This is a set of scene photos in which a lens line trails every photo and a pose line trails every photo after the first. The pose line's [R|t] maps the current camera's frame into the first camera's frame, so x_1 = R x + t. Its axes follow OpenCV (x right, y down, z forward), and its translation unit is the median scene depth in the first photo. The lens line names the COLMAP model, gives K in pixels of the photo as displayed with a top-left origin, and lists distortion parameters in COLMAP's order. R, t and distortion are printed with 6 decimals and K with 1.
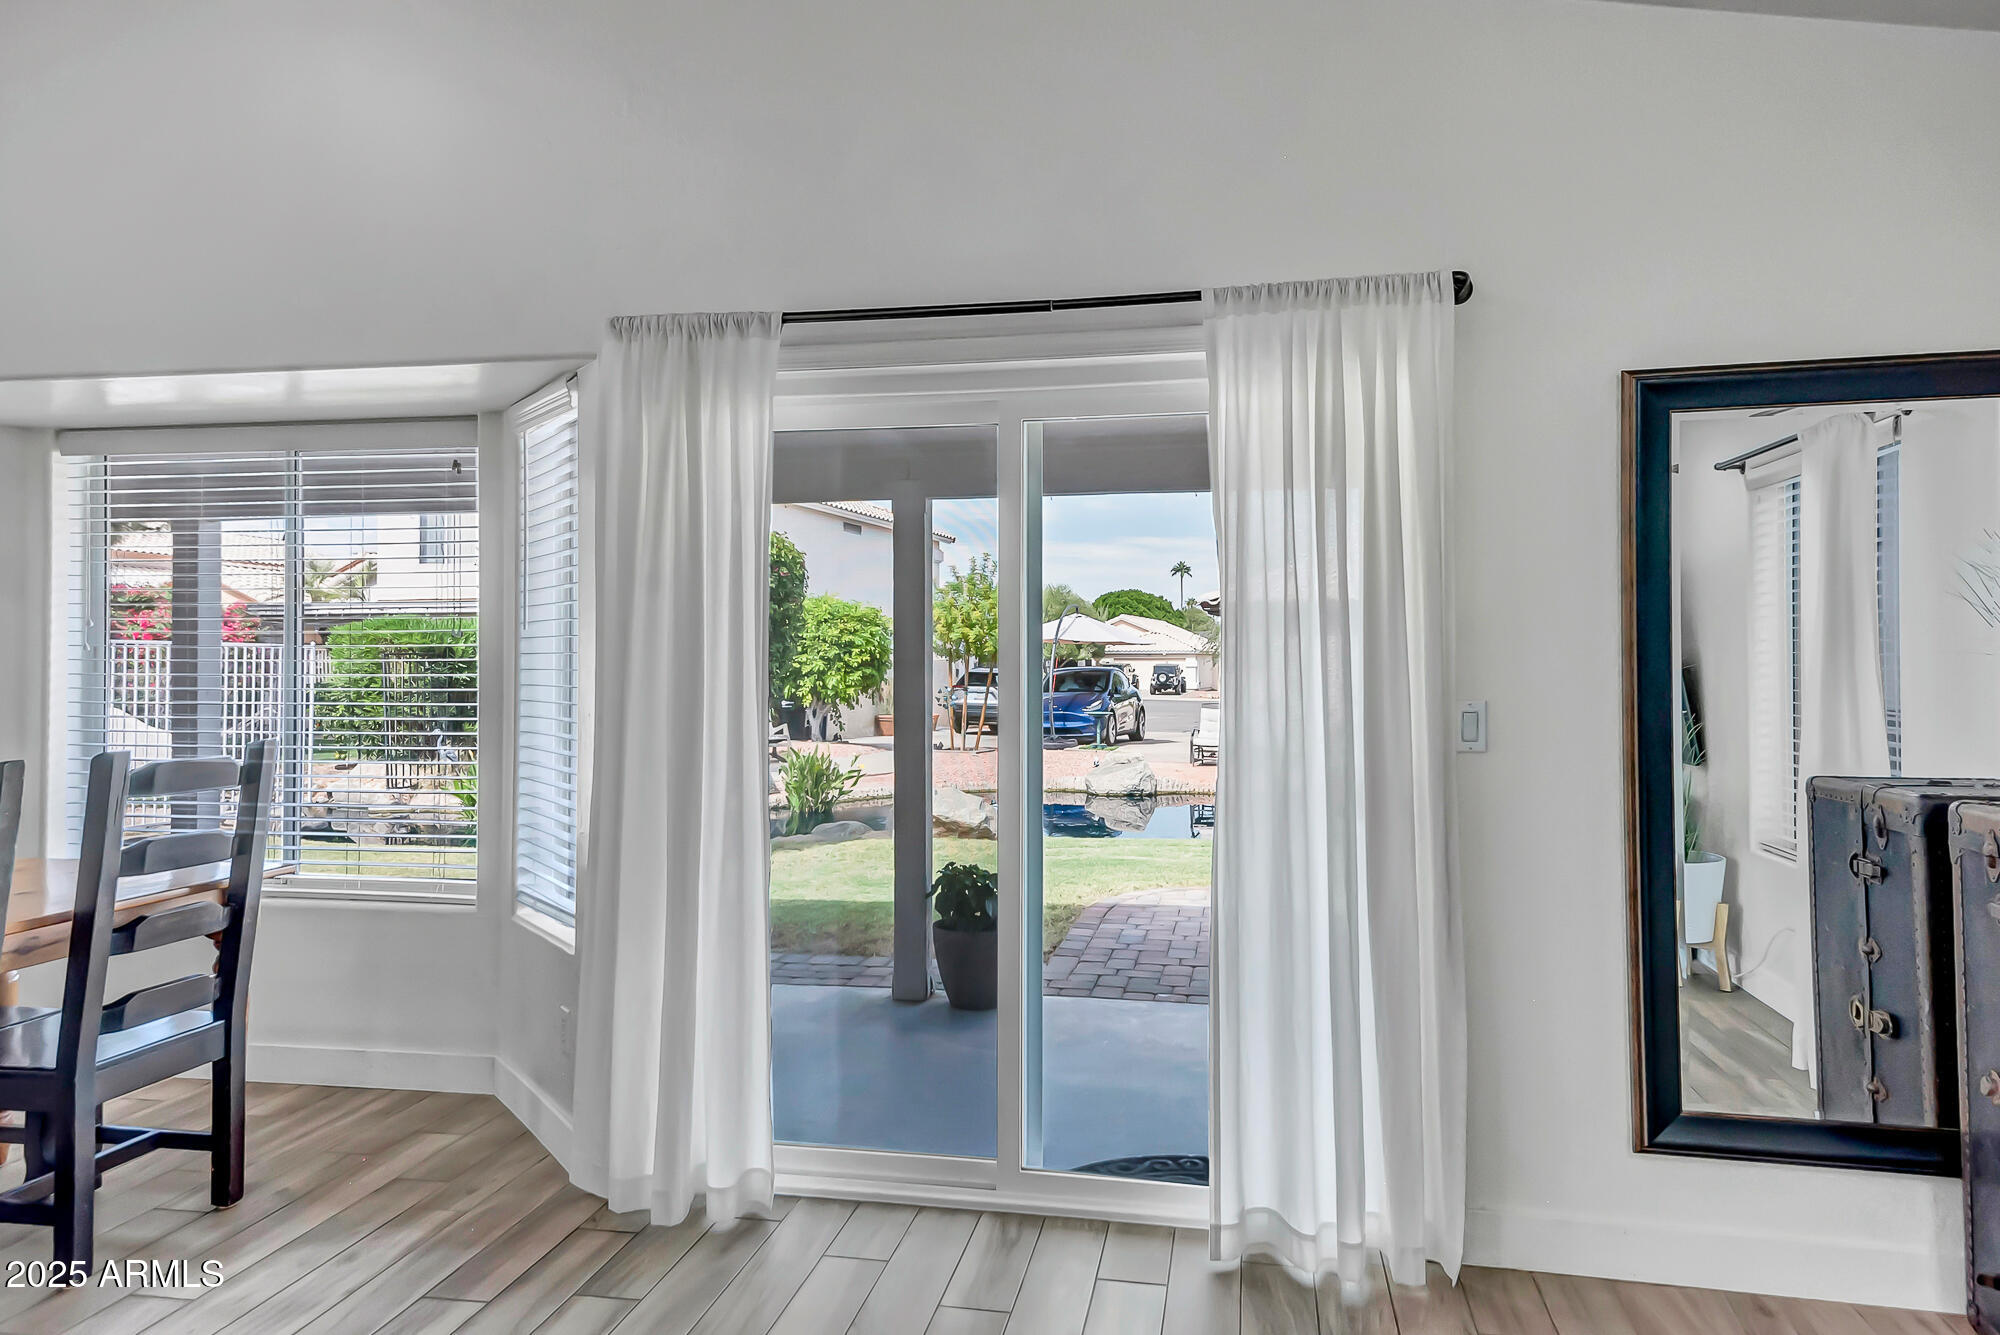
lens RADIAL K [[1247.3, 0, 1000.0], [0, 1247.3, 667.5], [0, 0, 1]] dist [-0.000041, -0.000010]
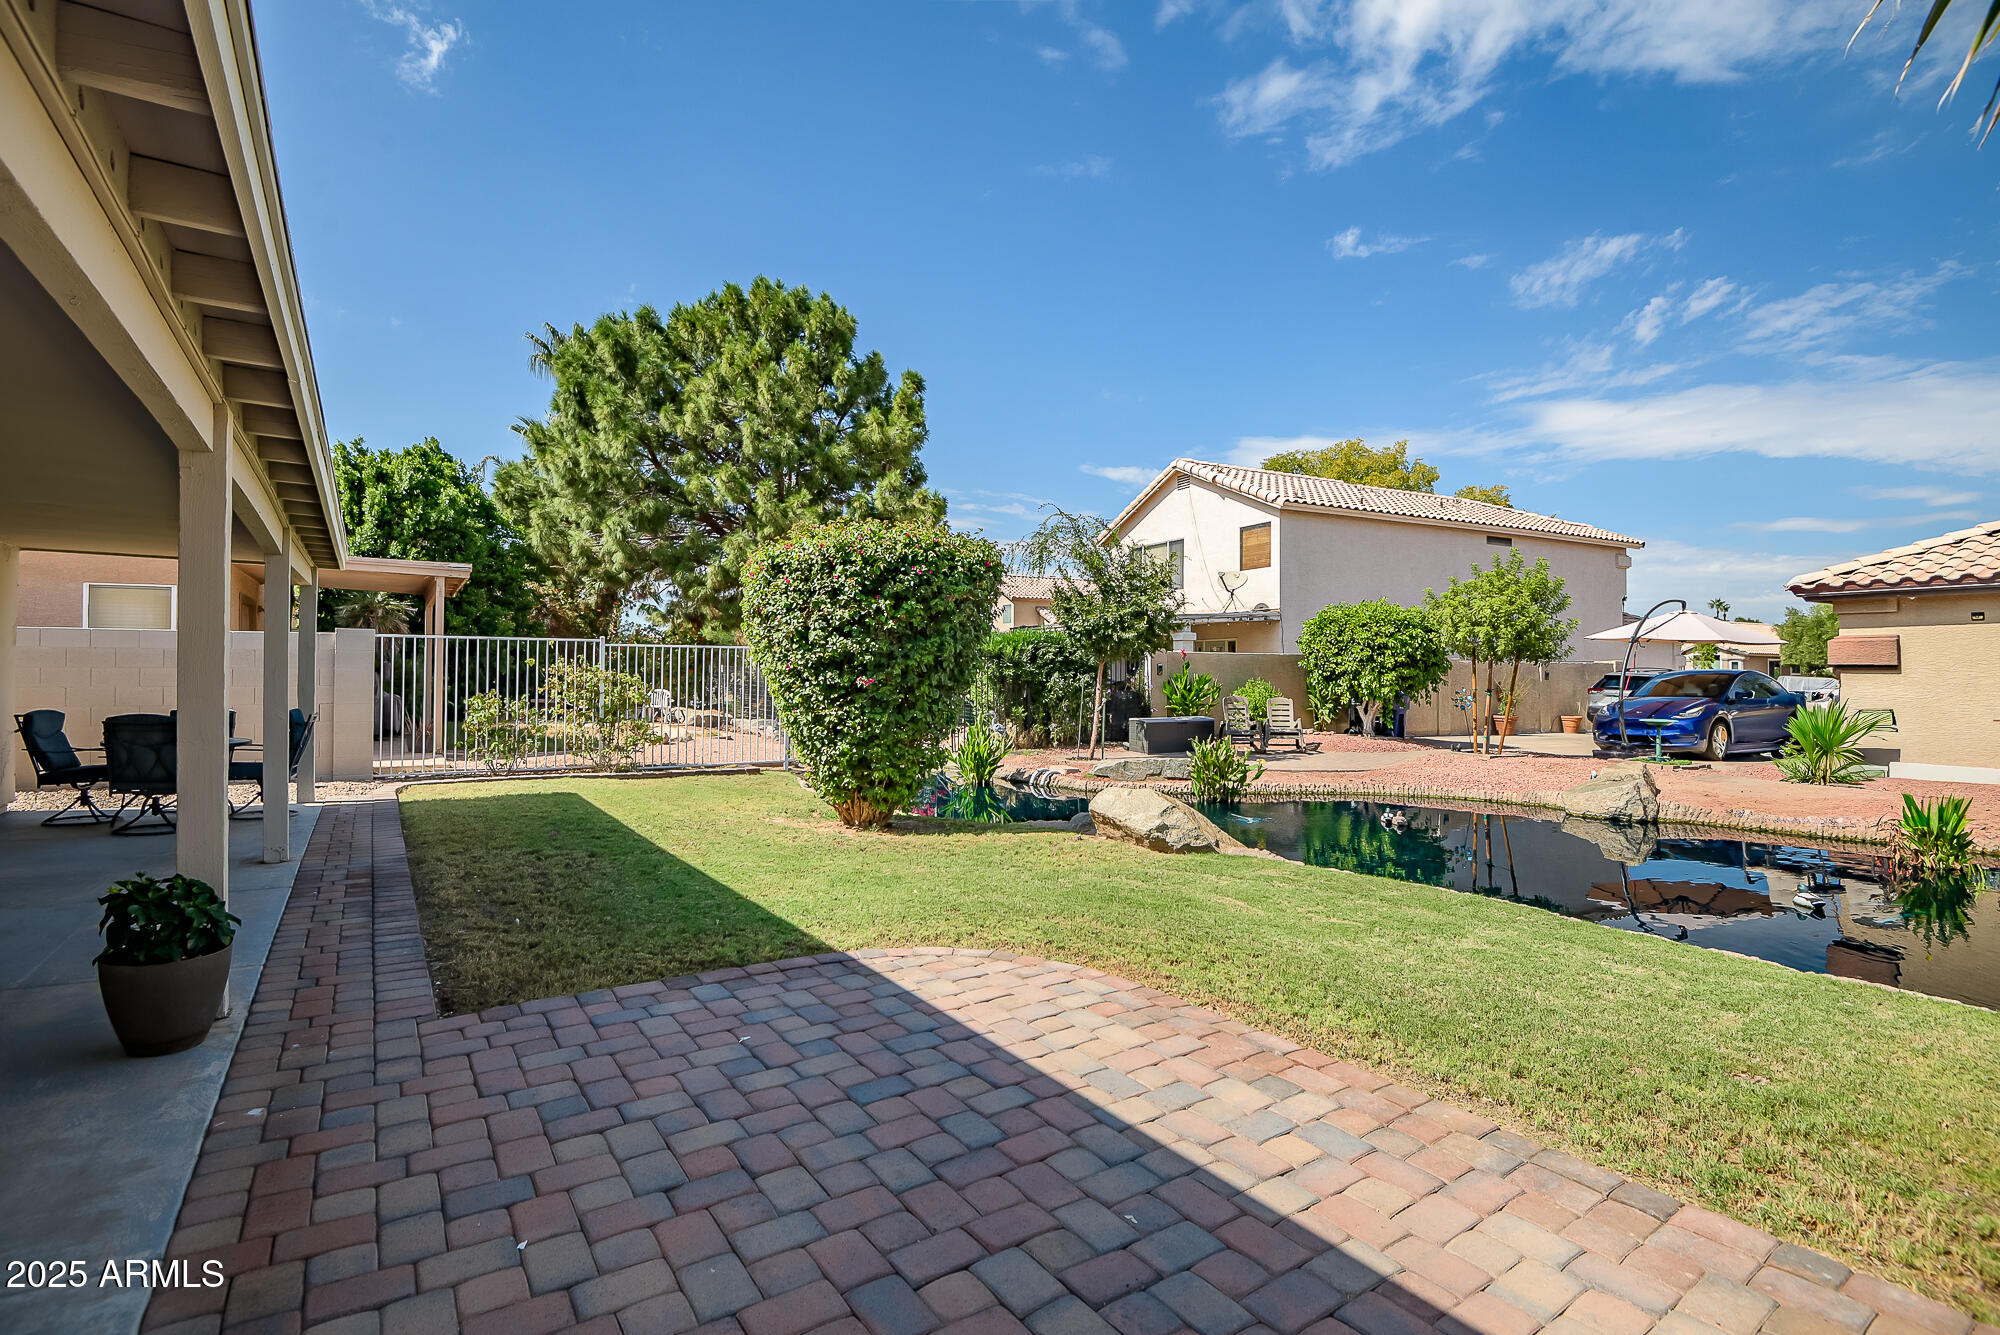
lens RADIAL K [[907.0, 0, 1000.0], [0, 907.0, 667.5], [0, 0, 1]] dist [0.002945, -0.022408]
pose [[0.715550, 0.001959, -0.698559, 0.185284], [-0.005263, 0.999983, -0.002587, 0.003156], [0.698542, 0.005528, 0.715548, 0.220417]]
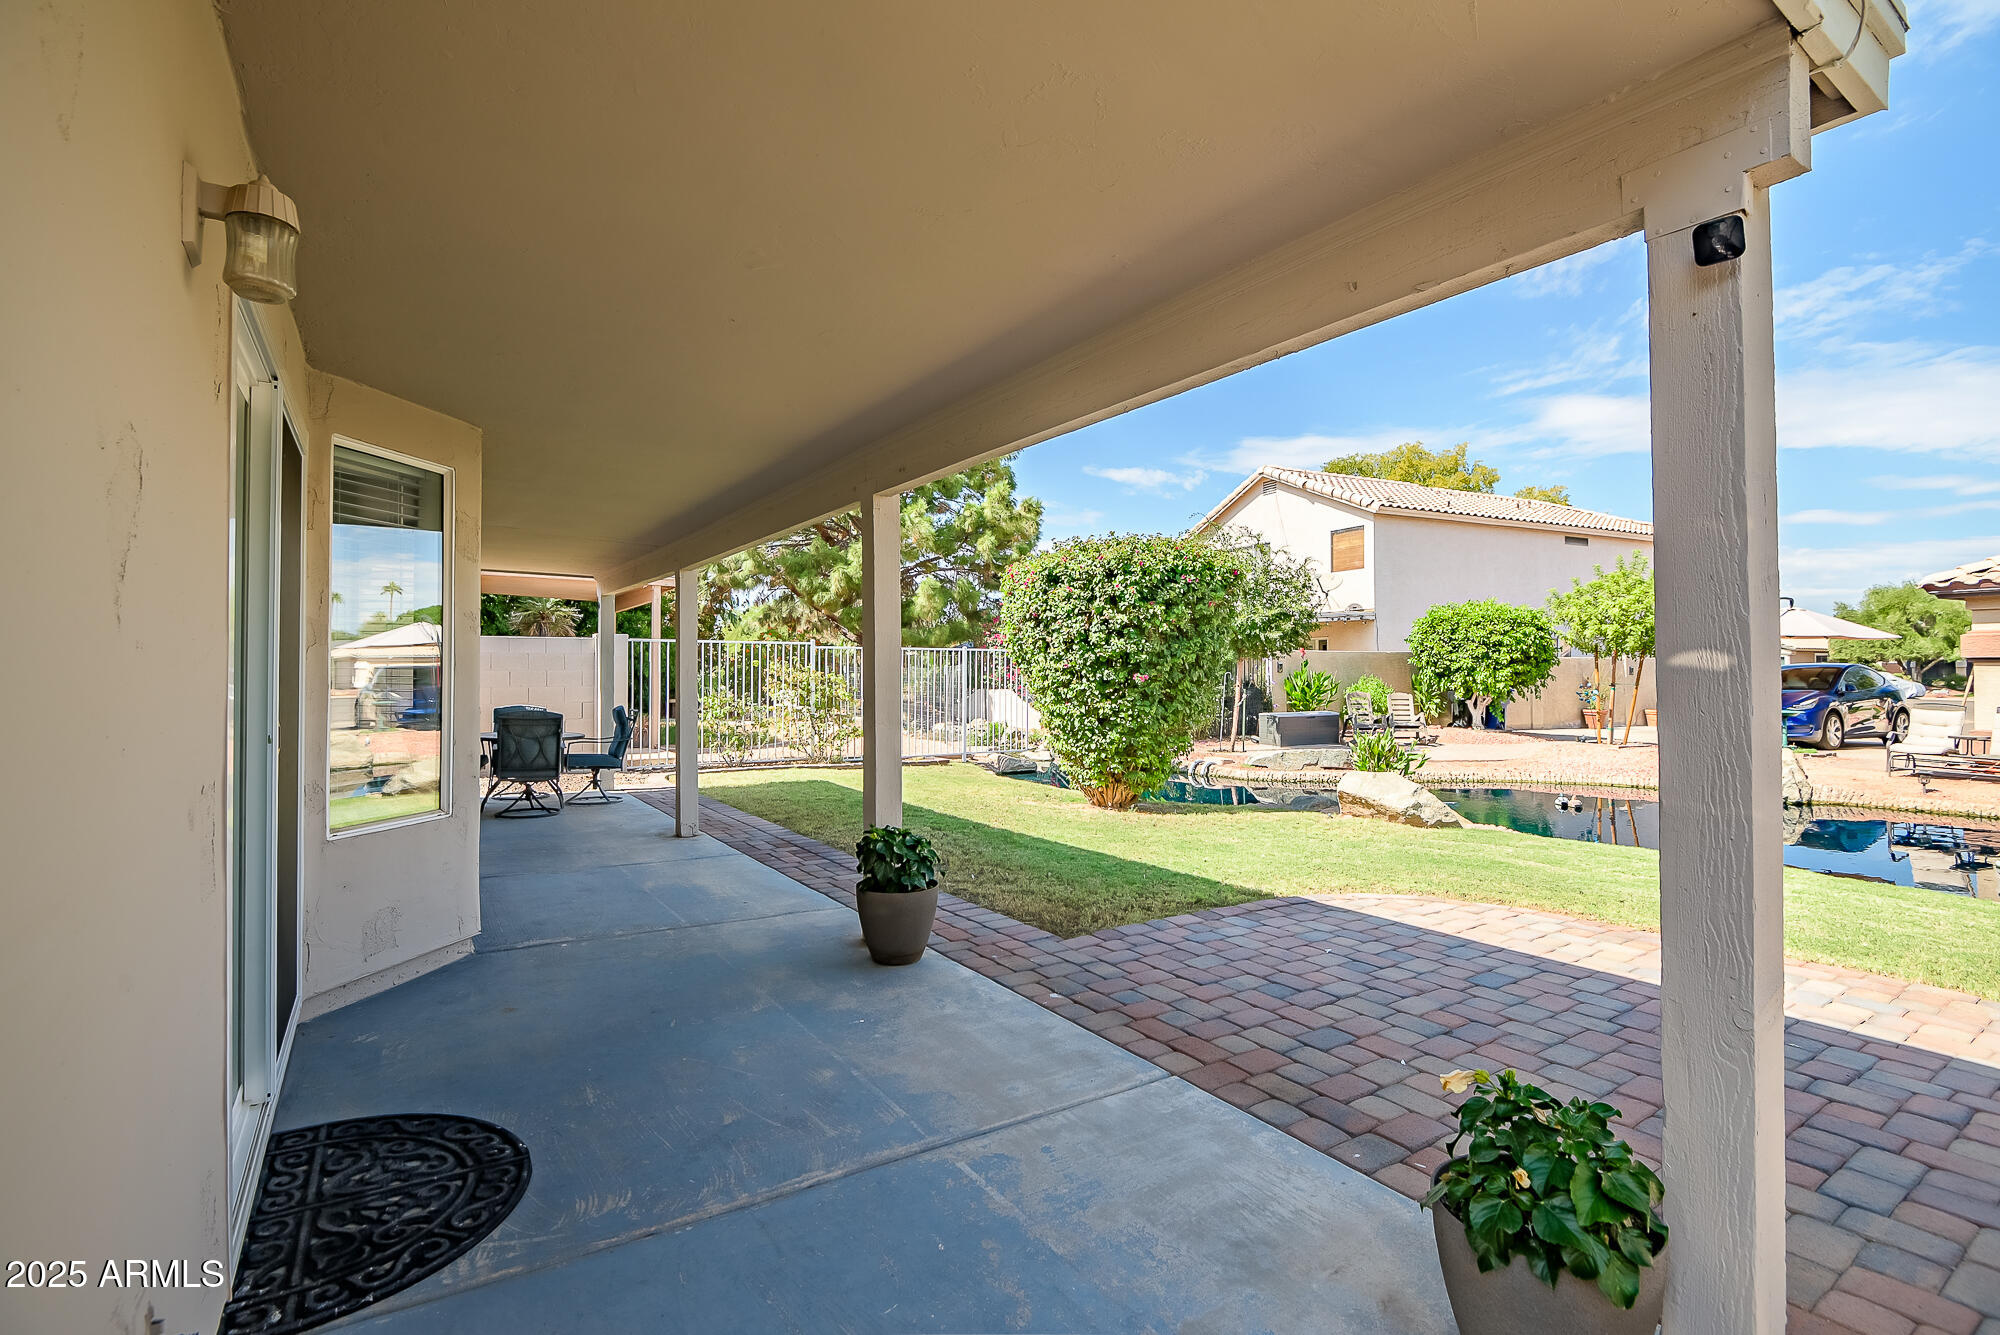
lens RADIAL K [[894.6, 0, 1000.0], [0, 894.6, 667.5], [0, 0, 1]] dist [0.015793, -0.021255]
pose [[0.701992, -0.003147, -0.712177, 0.138771], [0.001505, 0.999995, -0.002935, 0.004471], [0.712183, 0.000988, 0.701993, 0.116690]]
